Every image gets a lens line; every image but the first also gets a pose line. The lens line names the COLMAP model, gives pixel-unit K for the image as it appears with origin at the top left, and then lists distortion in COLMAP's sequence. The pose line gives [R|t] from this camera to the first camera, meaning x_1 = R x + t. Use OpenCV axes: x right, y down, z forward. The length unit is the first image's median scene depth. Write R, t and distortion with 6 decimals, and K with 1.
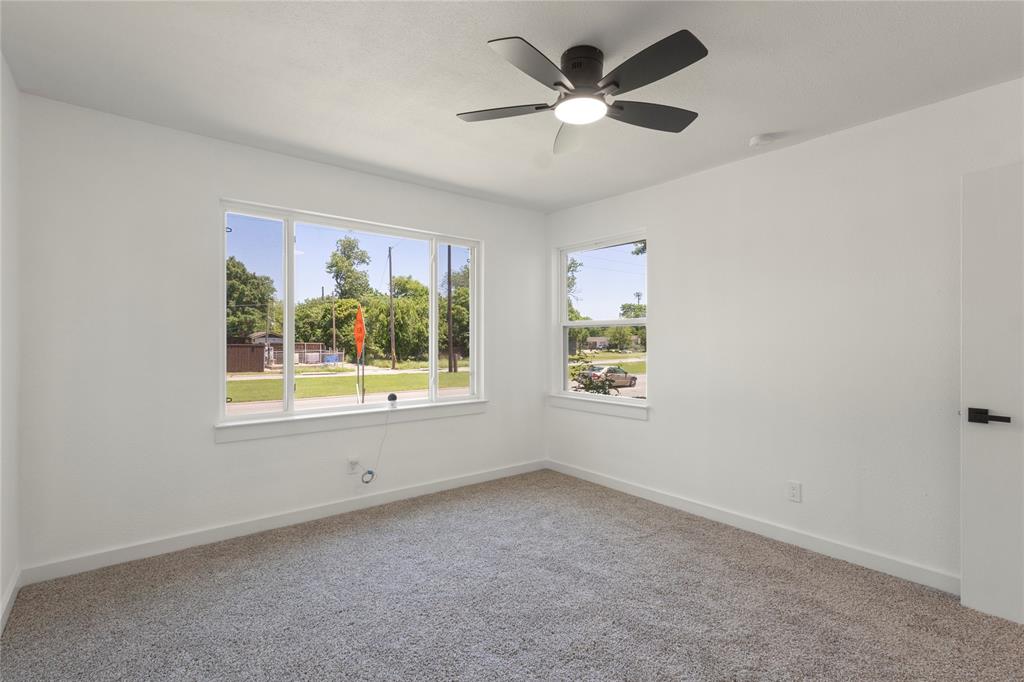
lens RADIAL K [[472.8, 0, 510.9], [0, 472.8, 344.2], [0, 0, 1]] dist [0.000781, 0.000187]
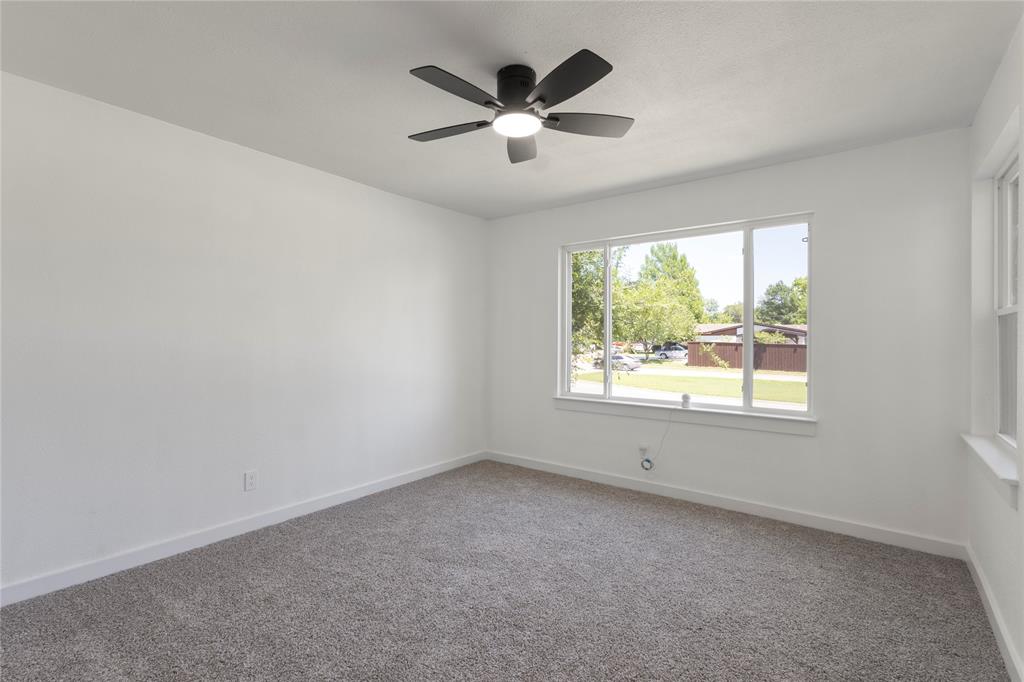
lens RADIAL K [[475.9, 0, 509.9], [0, 475.9, 337.9], [0, 0, 1]] dist [0.000260, 0.000534]
pose [[0.243335, 0.001378, -0.969941, 0.689440], [-0.012524, 0.999920, -0.001721, -0.009370], [0.969862, 0.012566, 0.243333, 0.408048]]
